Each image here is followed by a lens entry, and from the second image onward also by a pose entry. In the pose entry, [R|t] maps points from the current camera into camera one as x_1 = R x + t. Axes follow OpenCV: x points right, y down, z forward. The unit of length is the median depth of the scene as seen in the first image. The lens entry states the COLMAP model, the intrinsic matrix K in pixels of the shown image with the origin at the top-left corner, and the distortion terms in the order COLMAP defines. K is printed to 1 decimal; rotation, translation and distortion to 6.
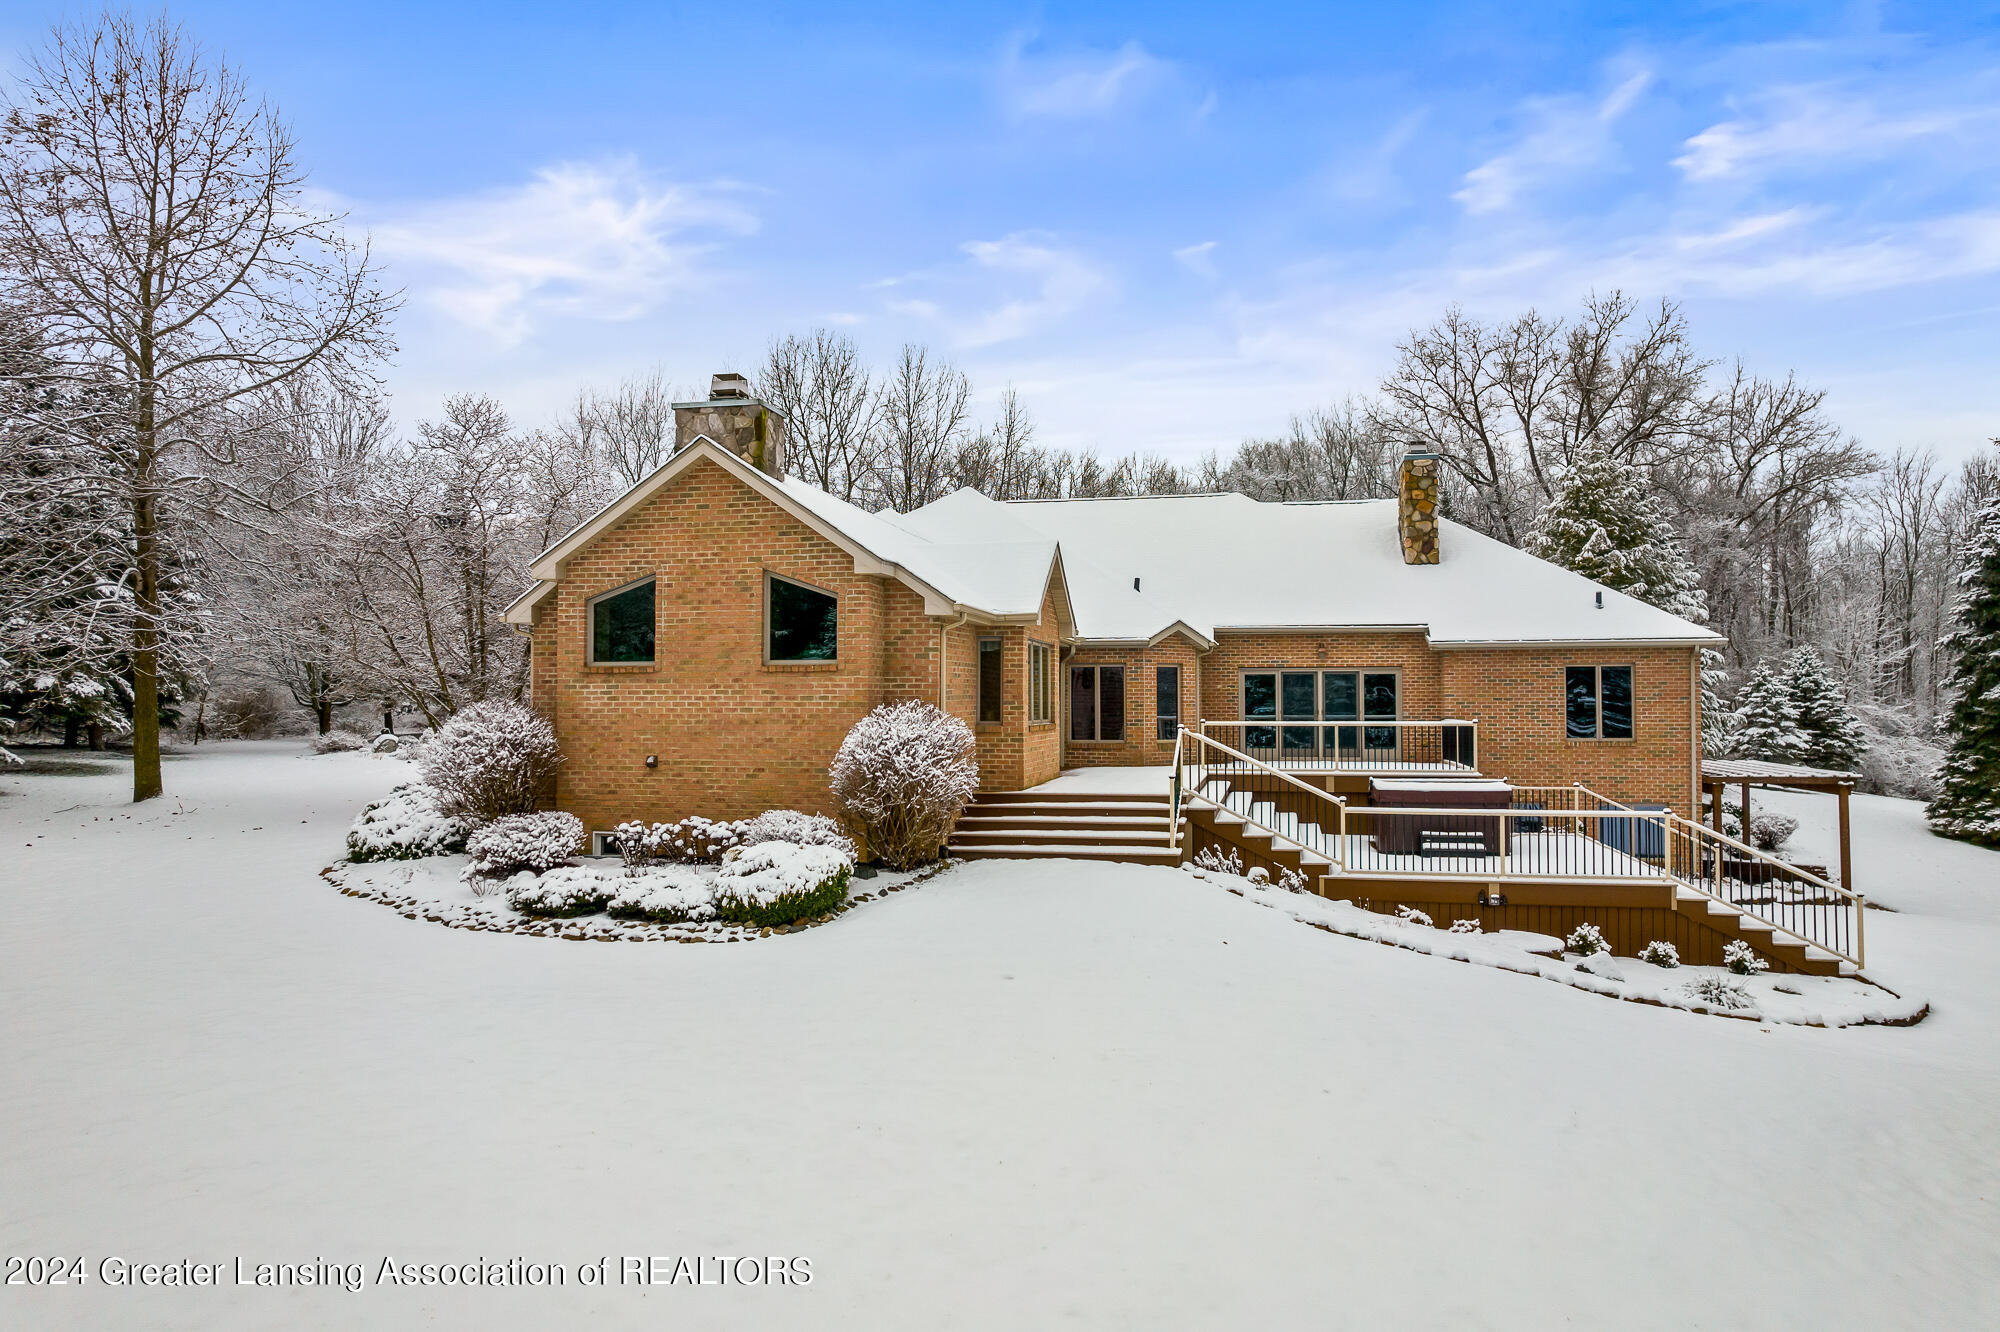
lens RADIAL K [[1245.5, 0, 1000.0], [0, 1245.5, 666.0], [0, 0, 1]] dist [-0.036331, 0.002166]
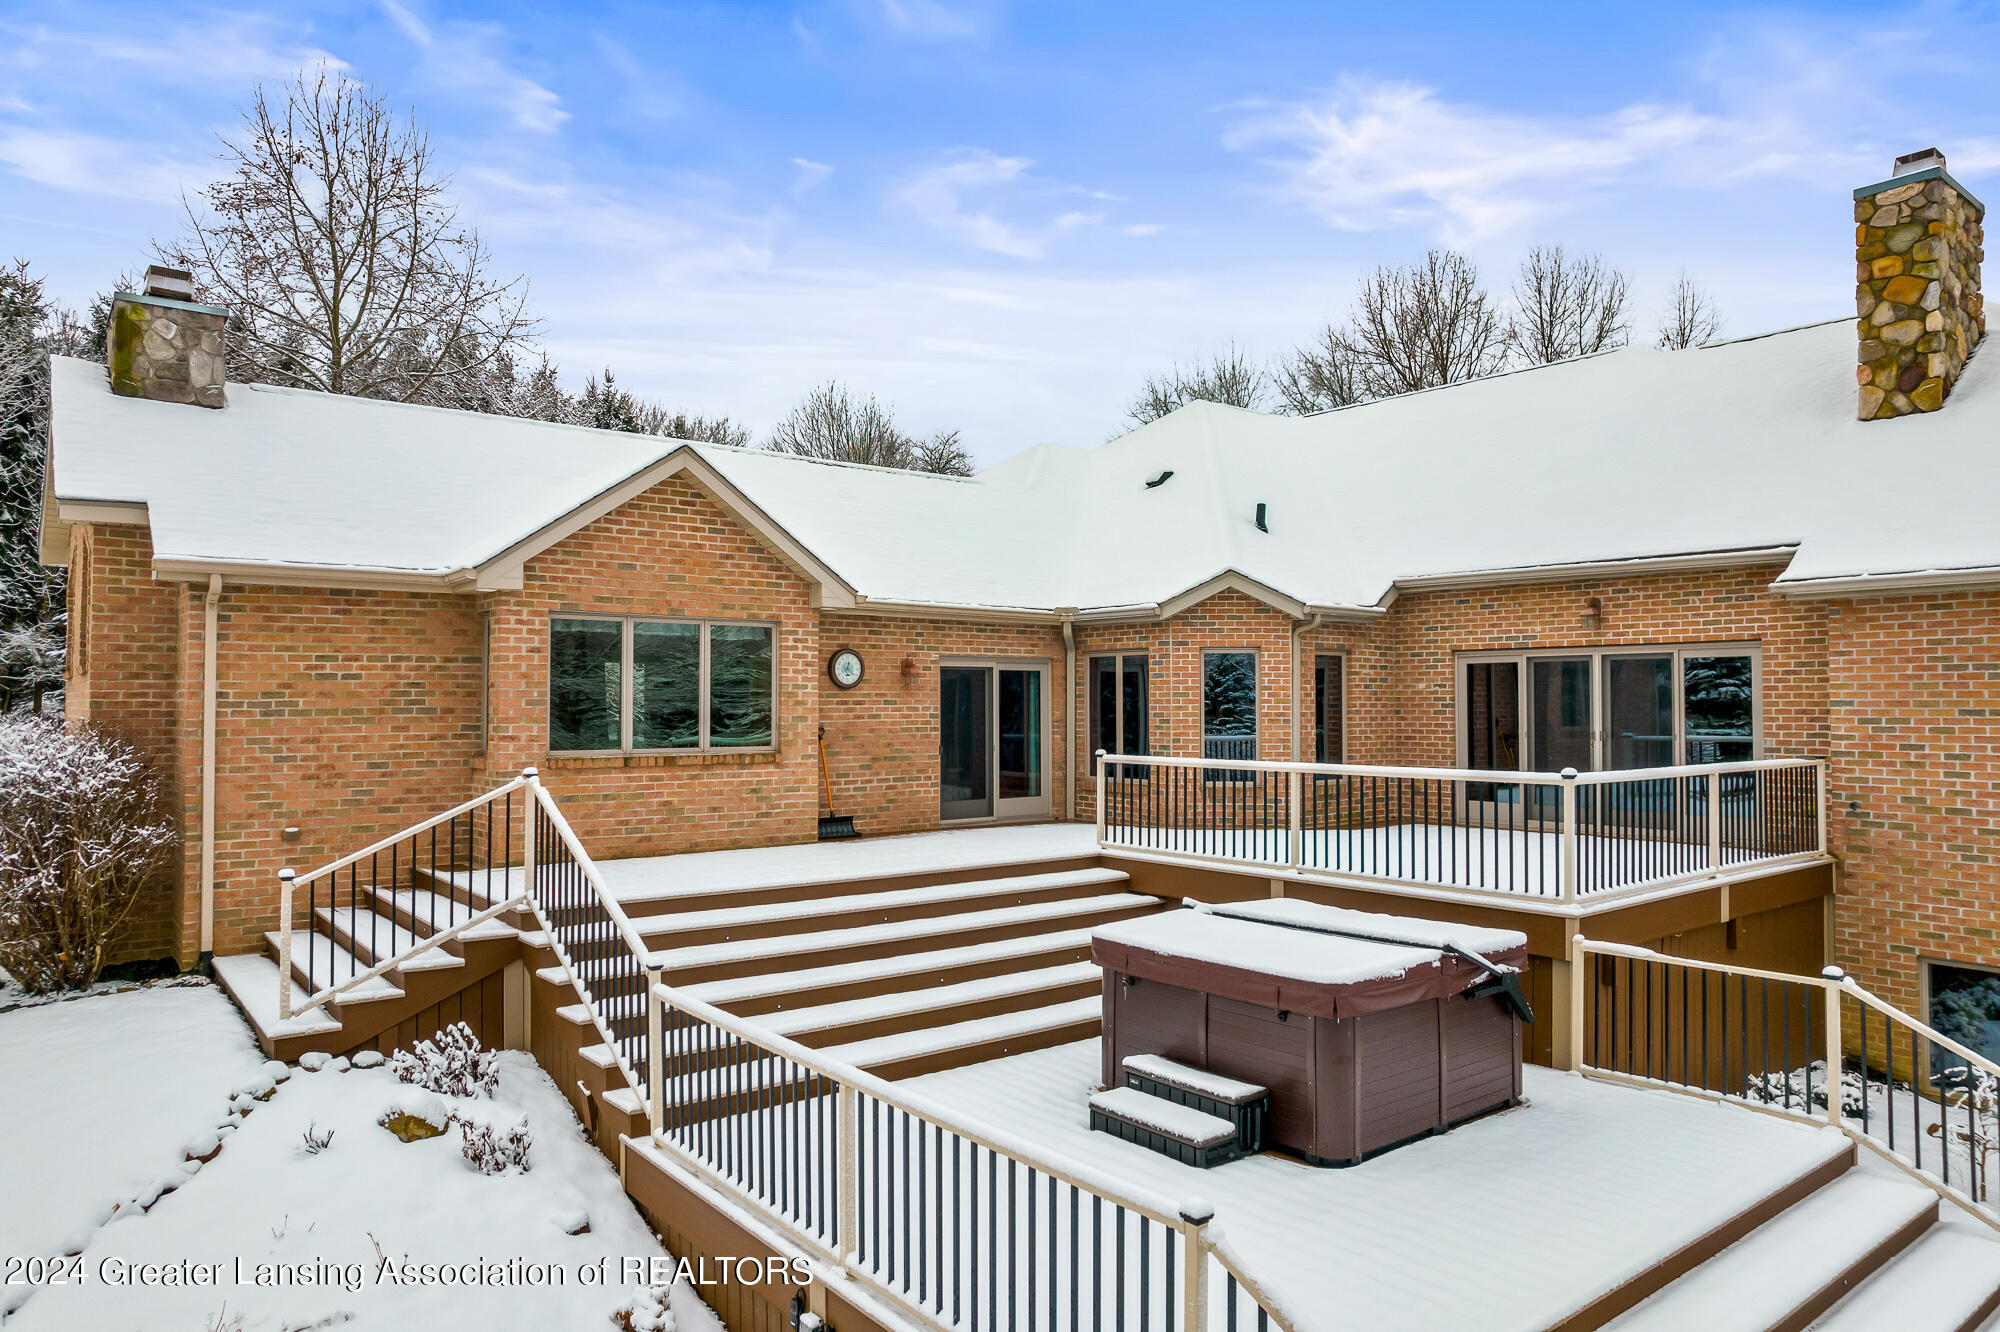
lens RADIAL K [[1245.5, 0, 1000.0], [0, 1245.5, 666.0], [0, 0, 1]] dist [-0.036331, 0.002166]
pose [[0.762926, -0.017496, -0.646250, 0.396841], [0.013503, 0.999847, -0.011129, 0.011016], [0.646345, -0.000236, 0.763045, 0.467483]]
